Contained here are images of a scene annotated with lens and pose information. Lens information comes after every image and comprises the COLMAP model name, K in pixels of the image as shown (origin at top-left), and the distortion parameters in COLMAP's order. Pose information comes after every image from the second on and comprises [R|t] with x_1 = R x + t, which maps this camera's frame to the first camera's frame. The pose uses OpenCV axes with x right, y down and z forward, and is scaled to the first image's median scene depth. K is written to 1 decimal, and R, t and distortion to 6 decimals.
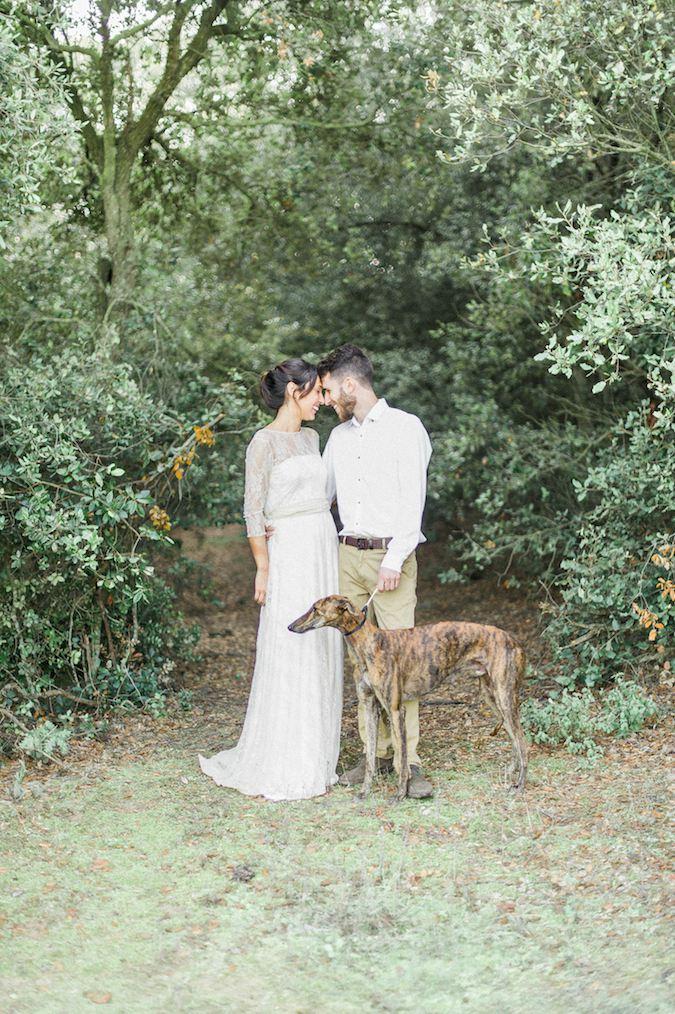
lens RADIAL K [[1480.6, 0, 337.5], [0, 1480.6, 507.0], [0, 0, 1]] dist [-0.019415, 0.027643]
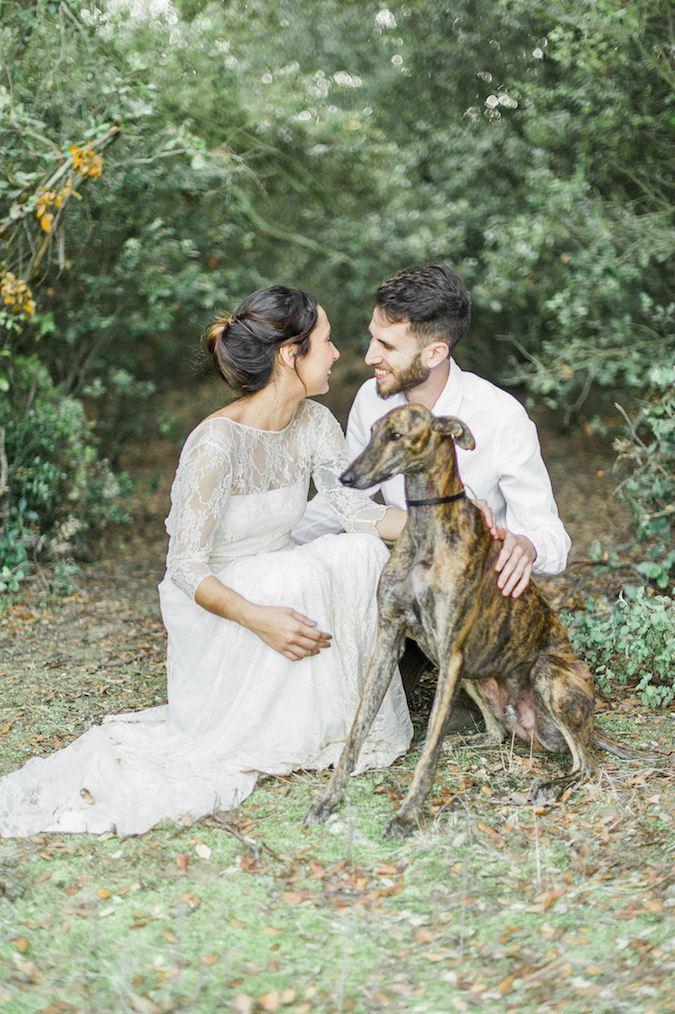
lens RADIAL K [[1480.6, 0, 337.5], [0, 1480.6, 507.0], [0, 0, 1]] dist [-0.019415, 0.027643]
pose [[0.996111, 0.031166, -0.082412, 0.070561], [-0.023942, 0.995900, 0.087241, 0.039508], [0.084793, -0.084928, 0.992773, 0.369635]]
